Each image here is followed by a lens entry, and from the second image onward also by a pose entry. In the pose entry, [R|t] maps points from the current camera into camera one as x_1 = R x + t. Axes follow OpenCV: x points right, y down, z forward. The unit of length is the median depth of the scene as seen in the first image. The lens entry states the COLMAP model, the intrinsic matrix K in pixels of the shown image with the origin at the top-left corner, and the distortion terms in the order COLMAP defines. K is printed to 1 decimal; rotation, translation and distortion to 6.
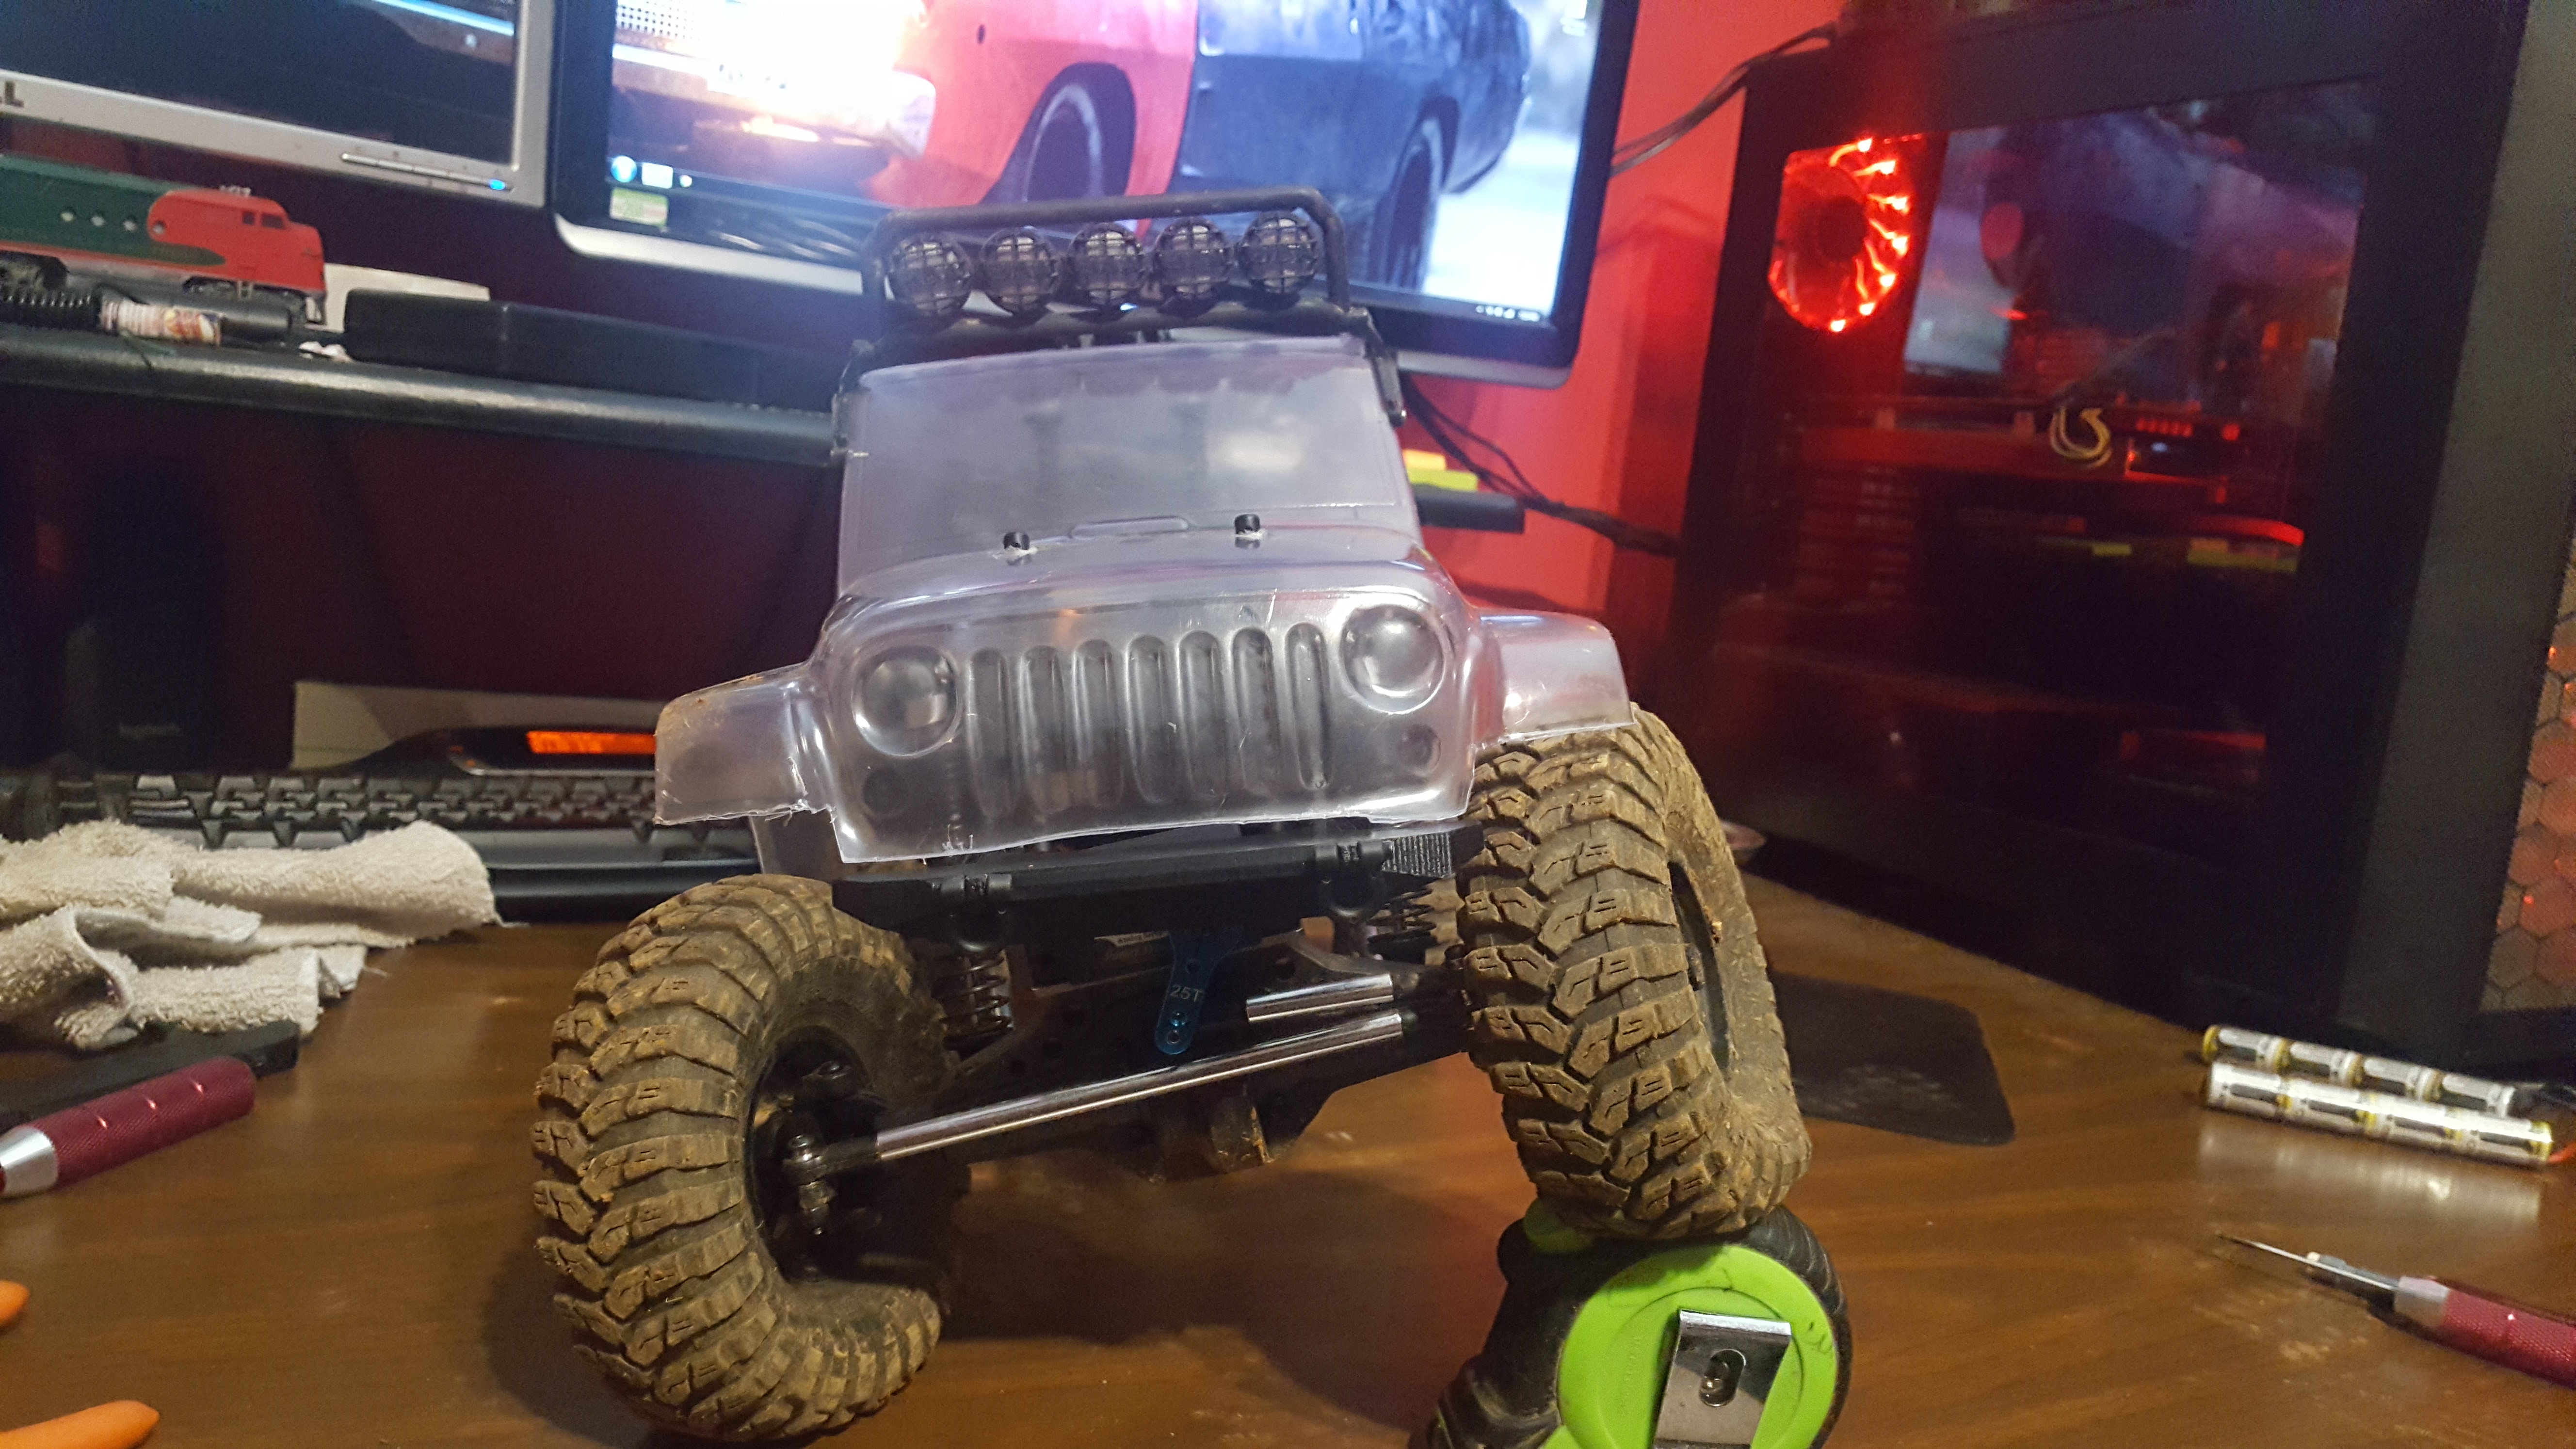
lens RADIAL K [[1997.2, 0, 1288.0], [0, 1997.2, 724.5], [0, 0, 1]] dist [0.151392, -0.292105]
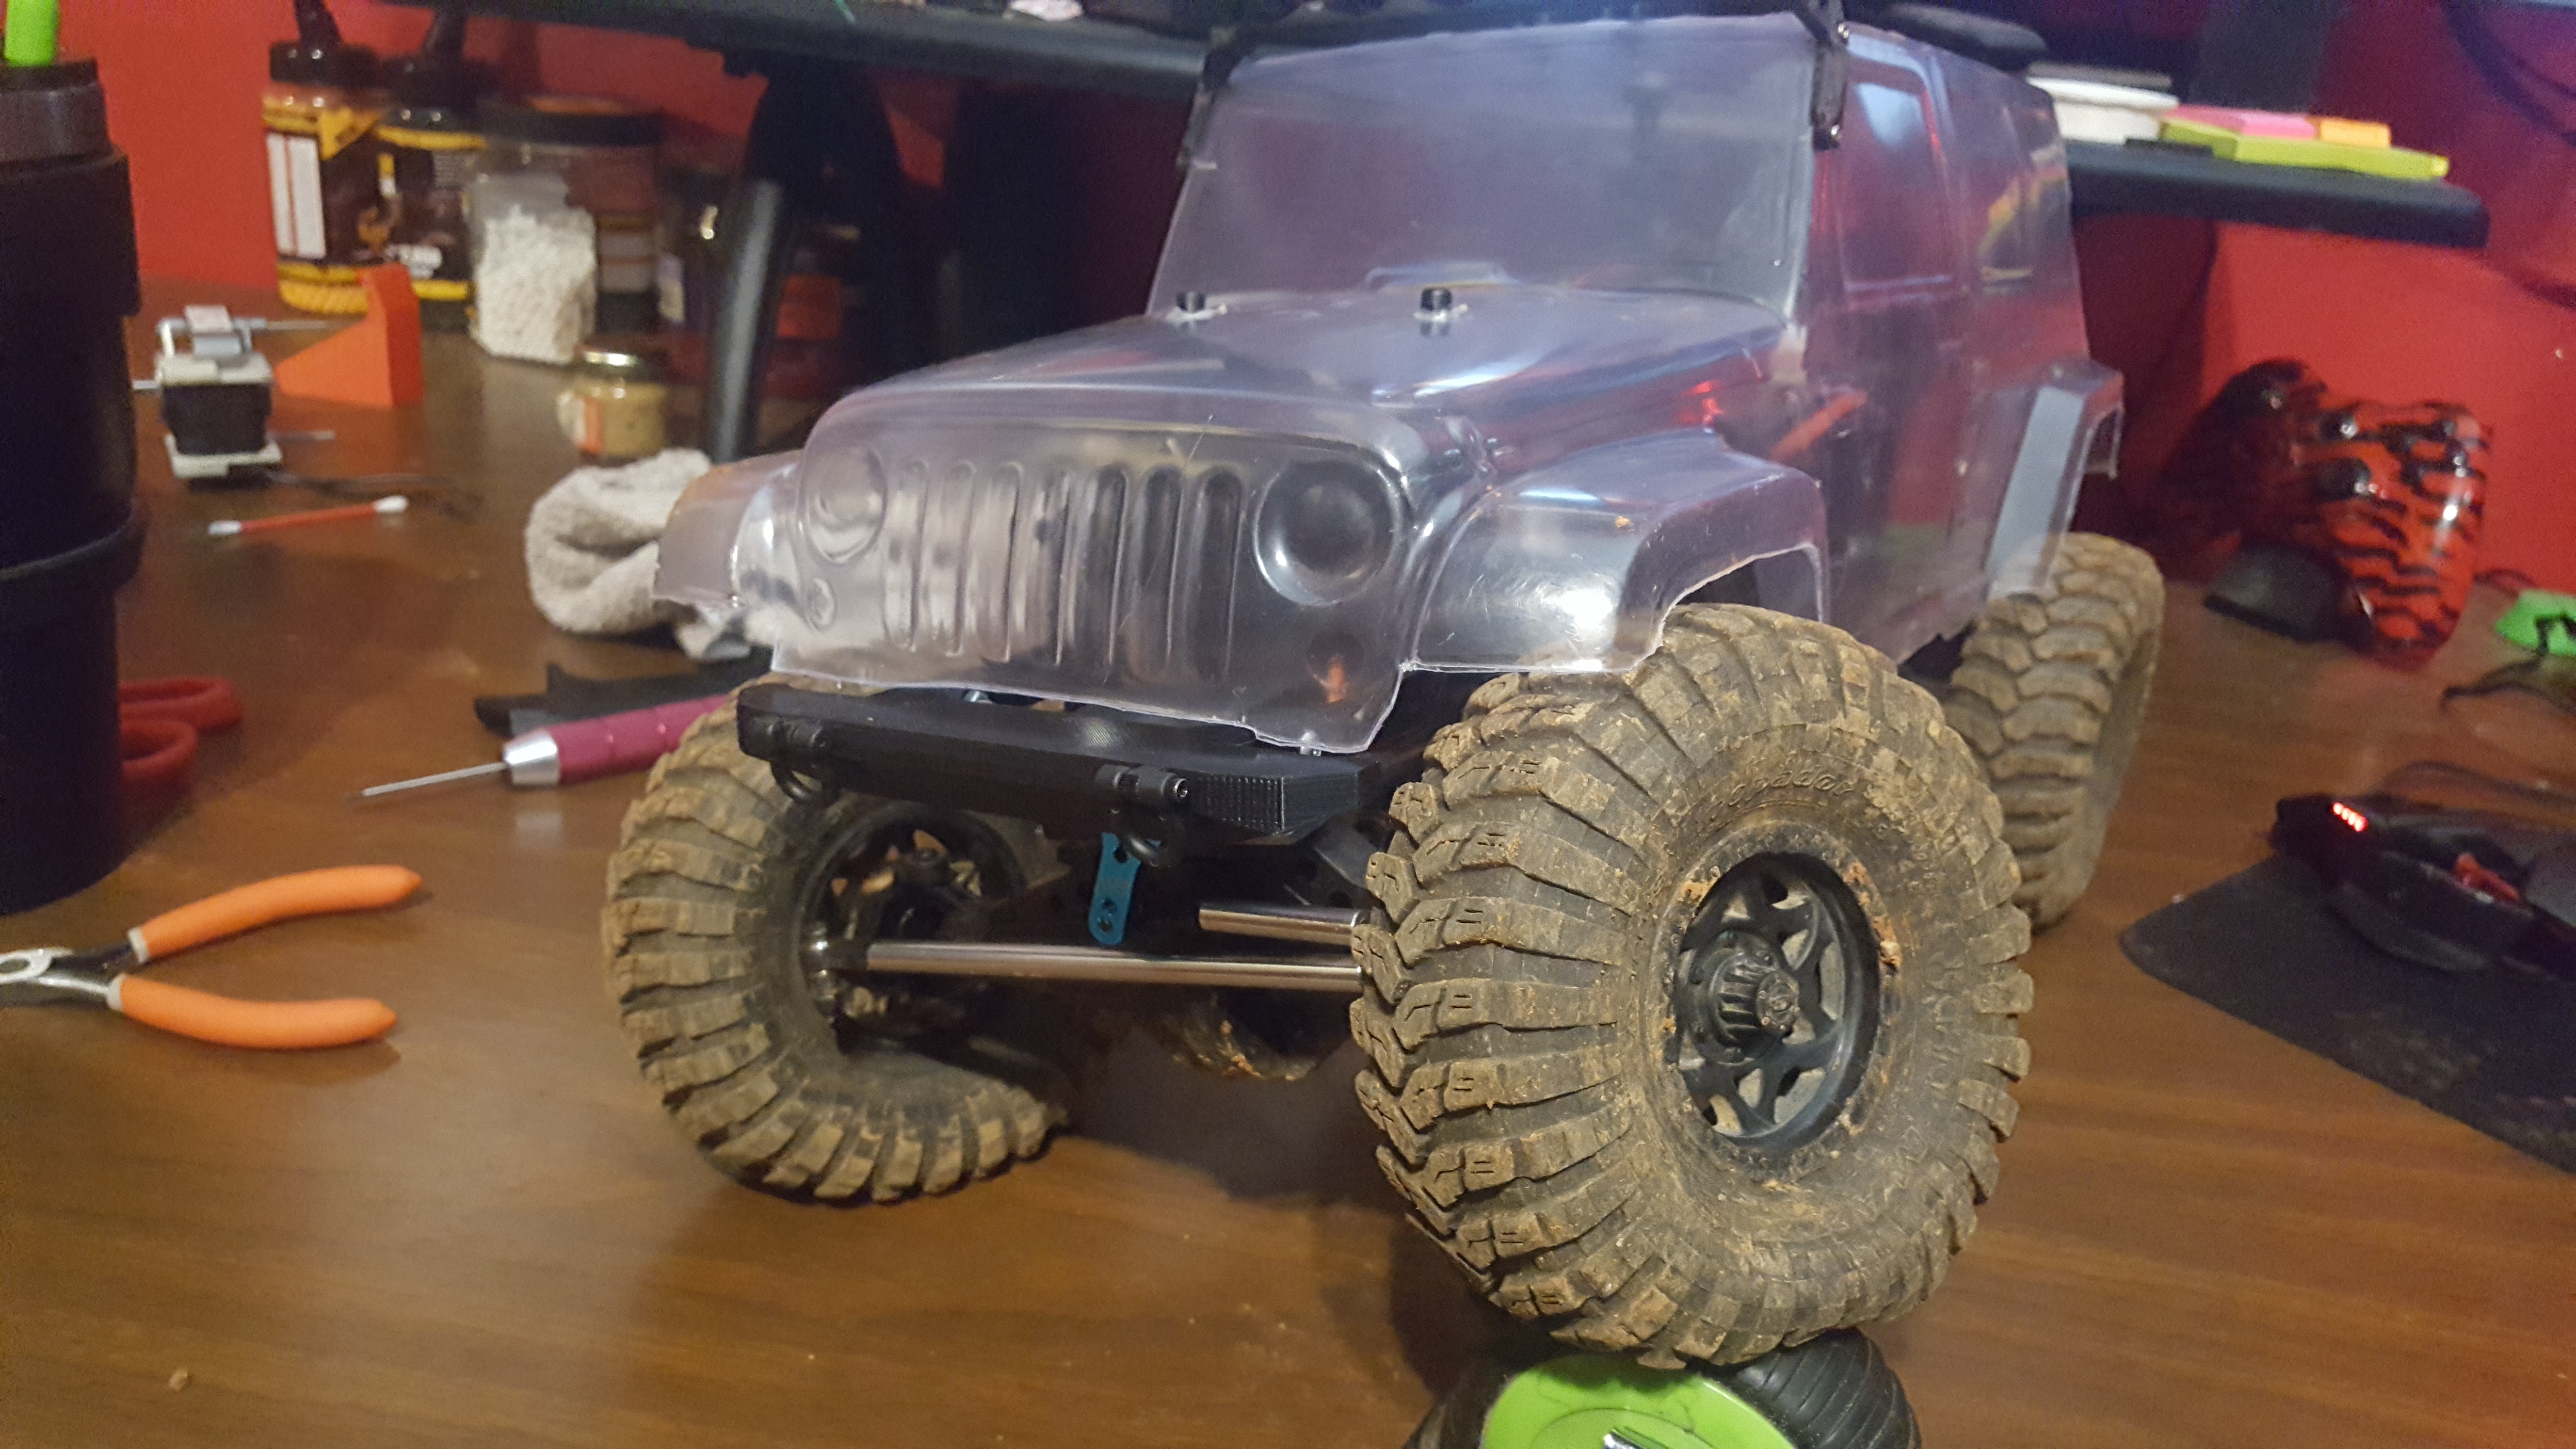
lens RADIAL K [[1997.2, 0, 1288.0], [0, 1997.2, 724.5], [0, 0, 1]] dist [0.151392, -0.292105]
pose [[0.806492, 0.196770, -0.557541, 0.473370], [-0.081892, 0.971082, 0.224261, -0.129755], [0.585546, -0.135206, 0.799284, 0.366008]]
